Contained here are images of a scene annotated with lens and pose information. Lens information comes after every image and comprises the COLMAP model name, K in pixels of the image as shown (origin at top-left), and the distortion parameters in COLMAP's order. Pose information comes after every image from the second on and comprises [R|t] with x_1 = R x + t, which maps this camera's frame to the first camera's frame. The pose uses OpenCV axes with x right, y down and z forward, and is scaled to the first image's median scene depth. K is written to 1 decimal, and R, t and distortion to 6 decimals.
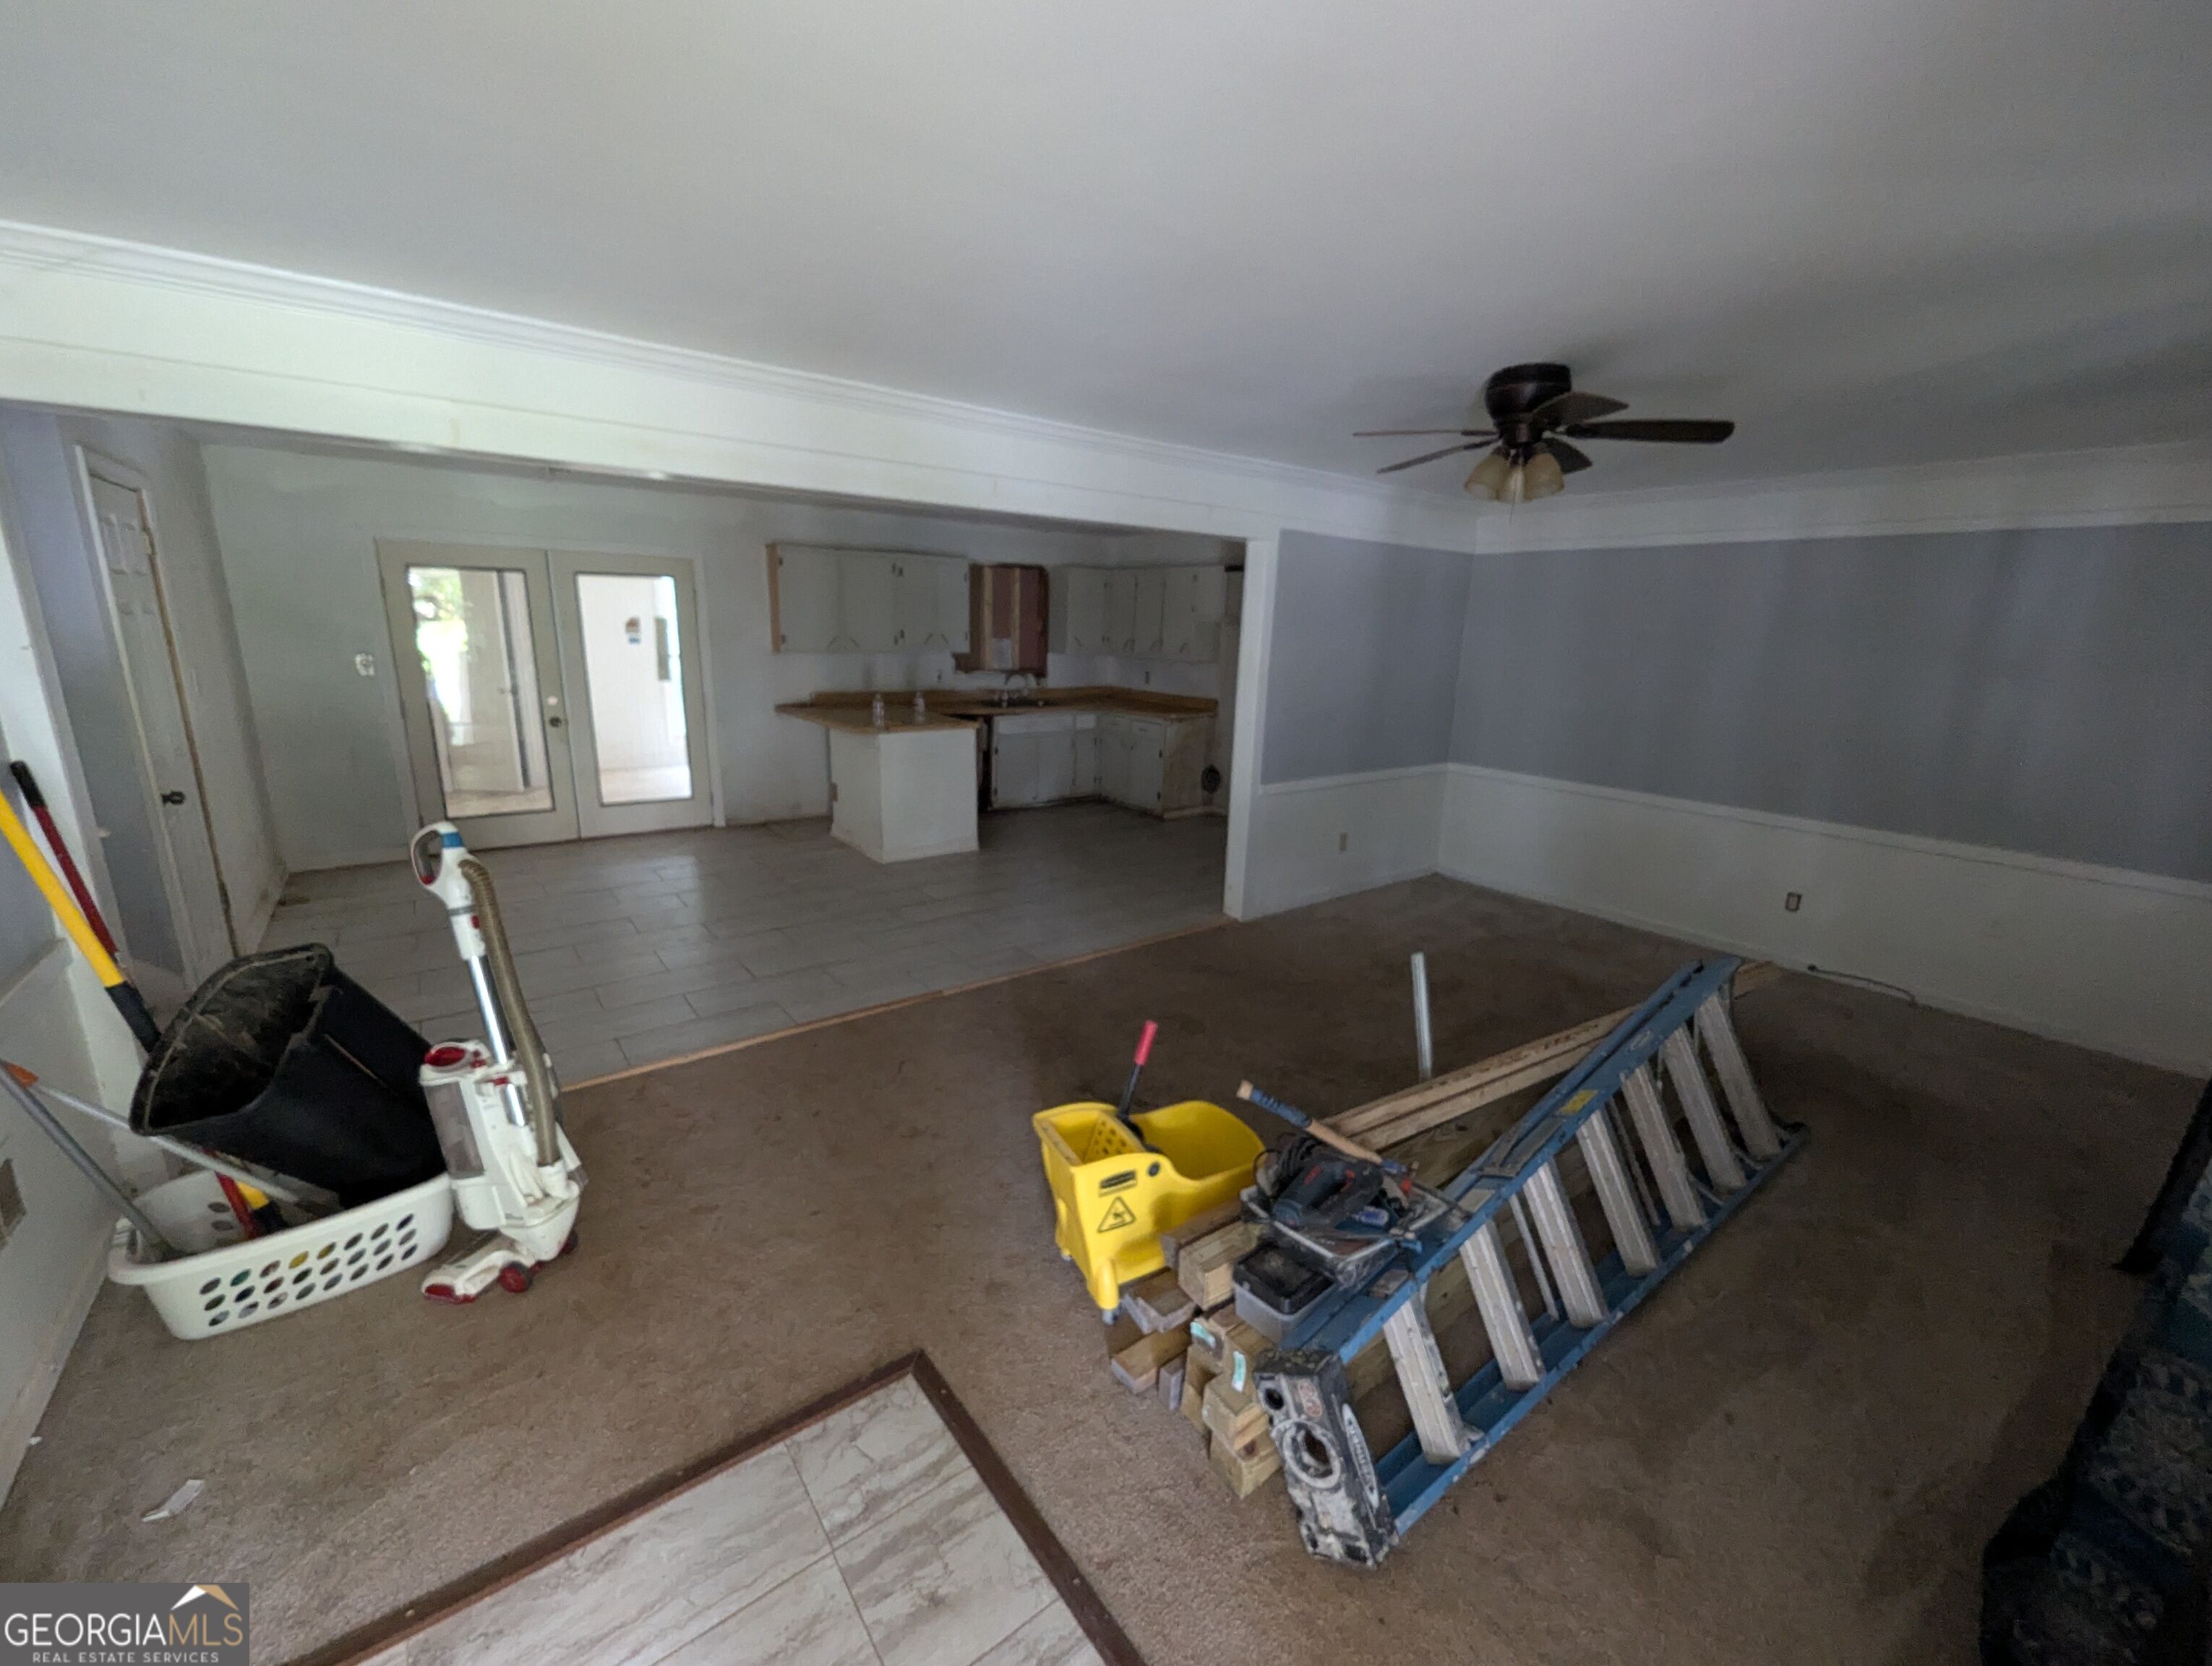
lens RADIAL K [[871.4, 0, 1105.0], [0, 871.4, 836.6], [0, 0, 1]] dist [0.007090, -0.002757]
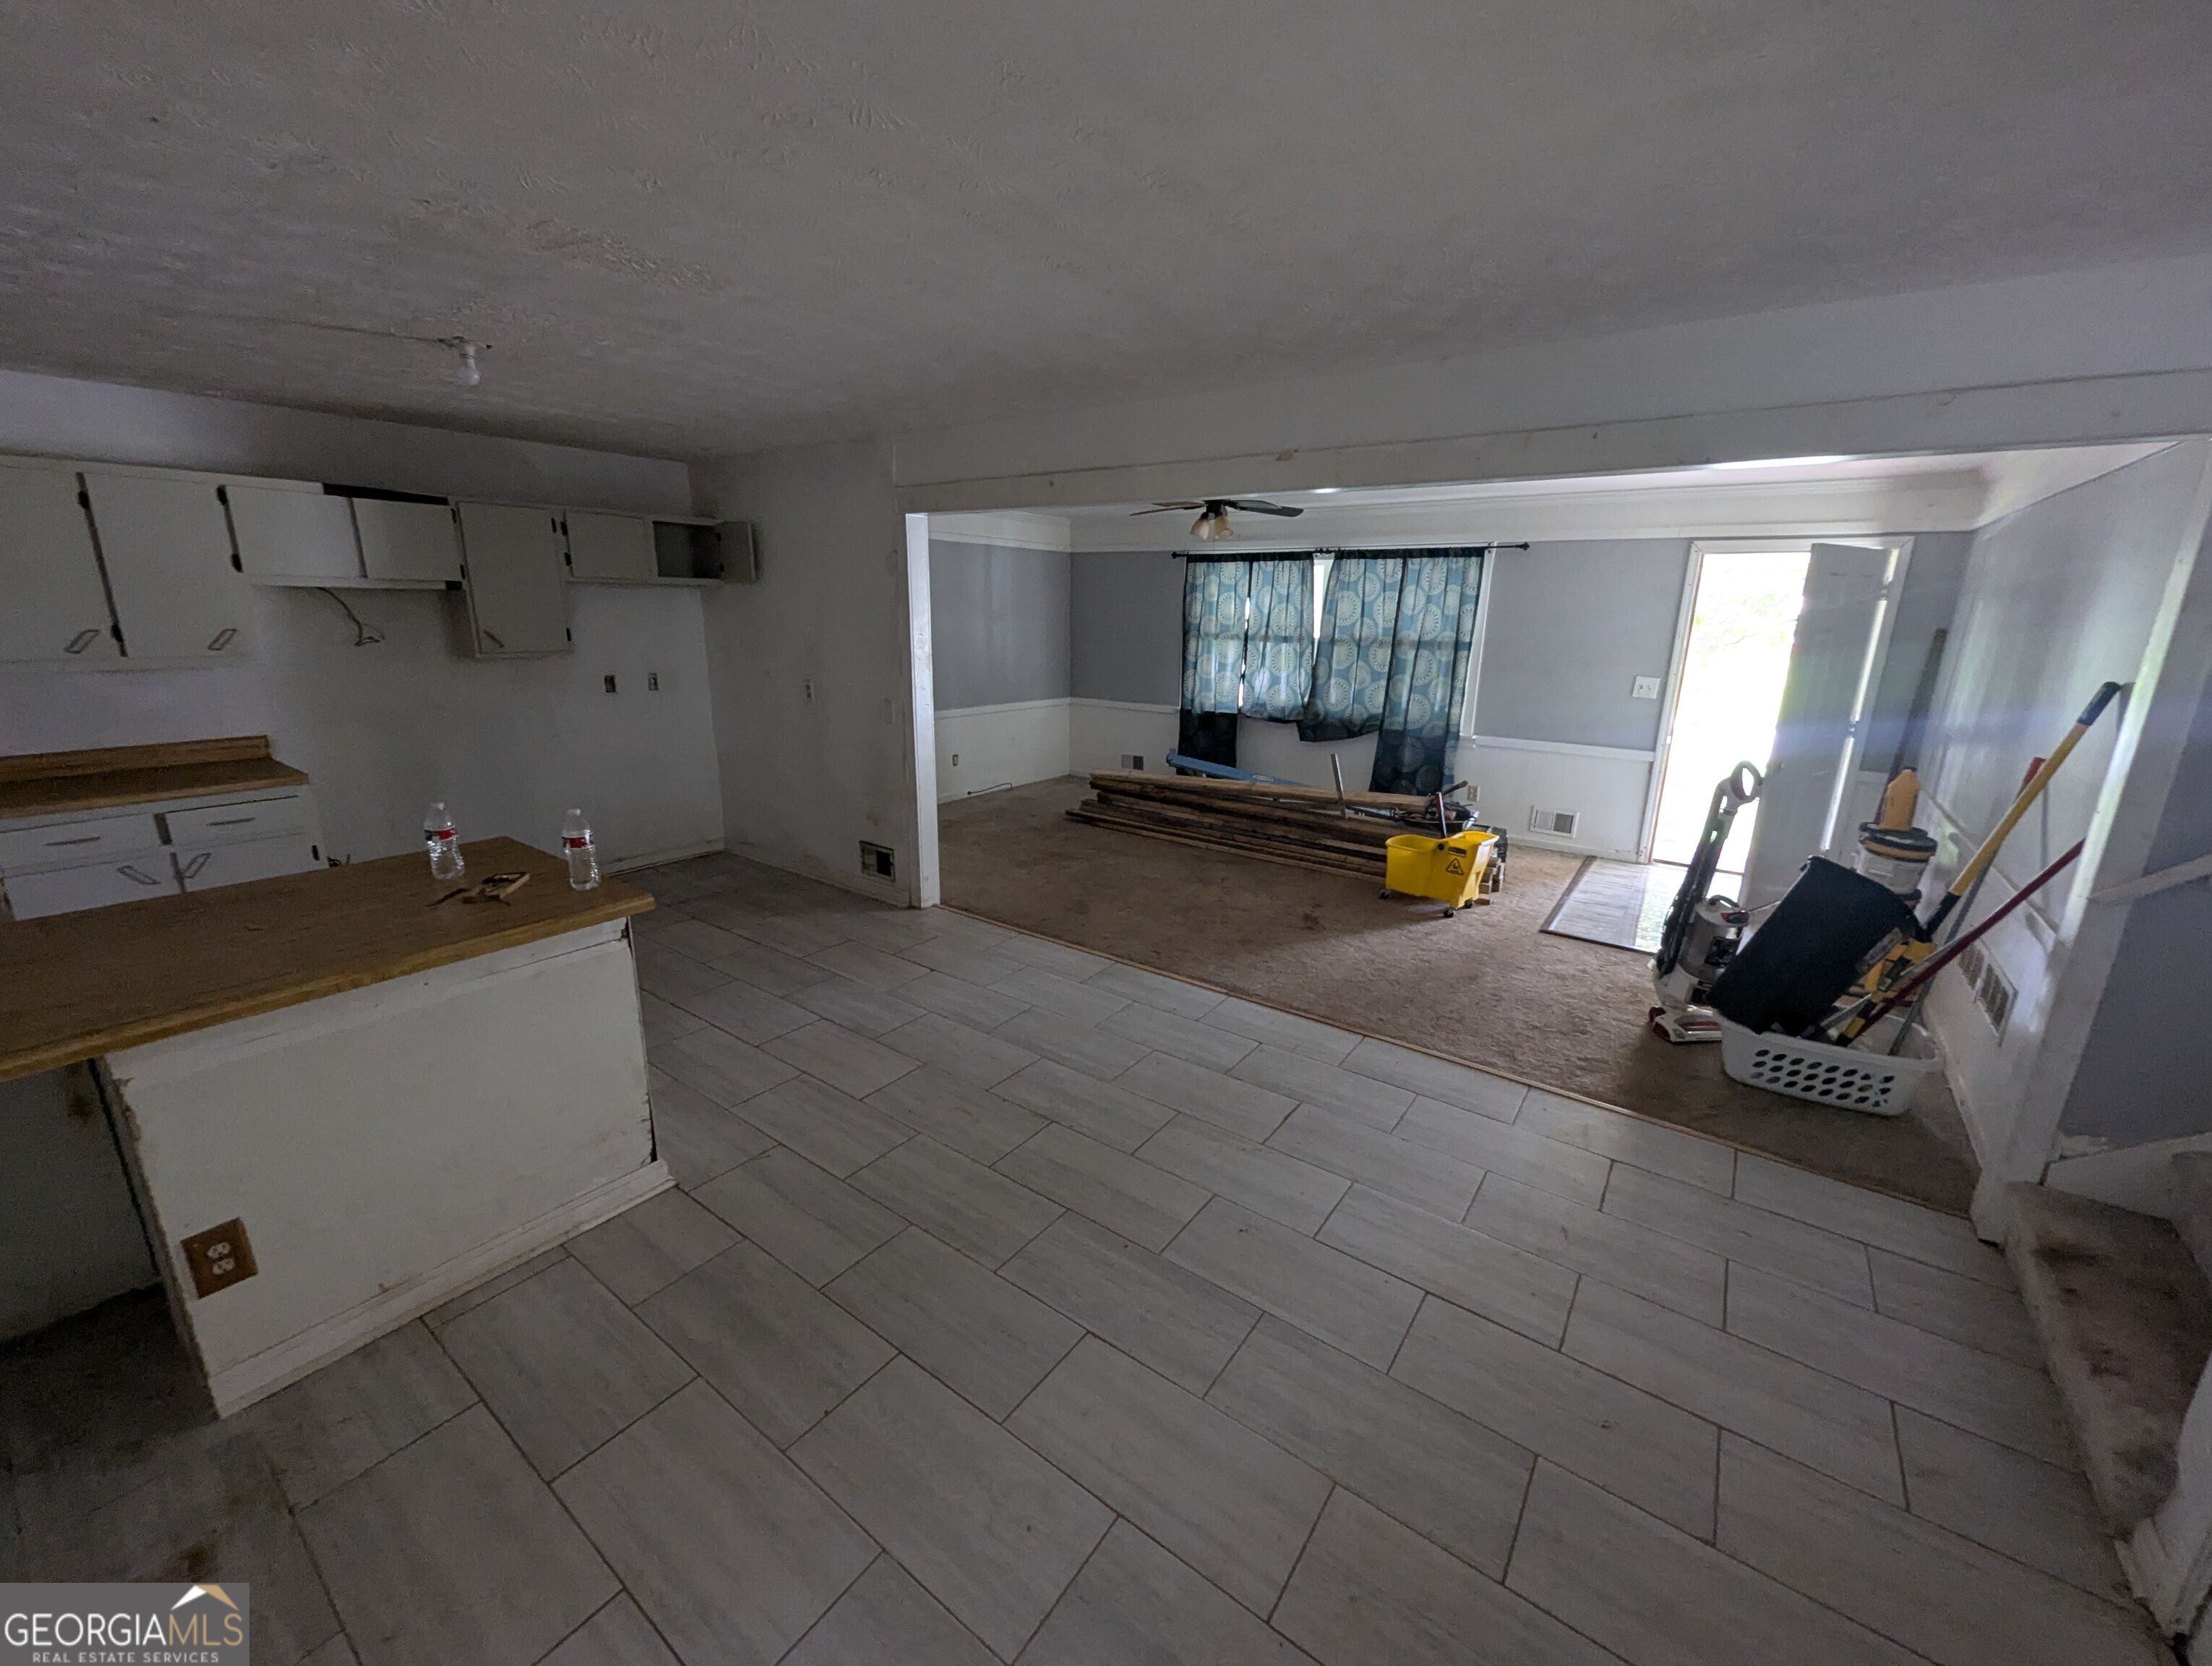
lens RADIAL K [[871.4, 0, 1107.0], [0, 871.4, 838.9], [0, 0, 1]] dist [0.007090, -0.002757]
pose [[-0.281313, -0.279732, 0.917940, -0.527328], [0.205579, 0.916793, 0.342384, -0.181296], [-0.937337, 0.285027, -0.200399, 0.667982]]
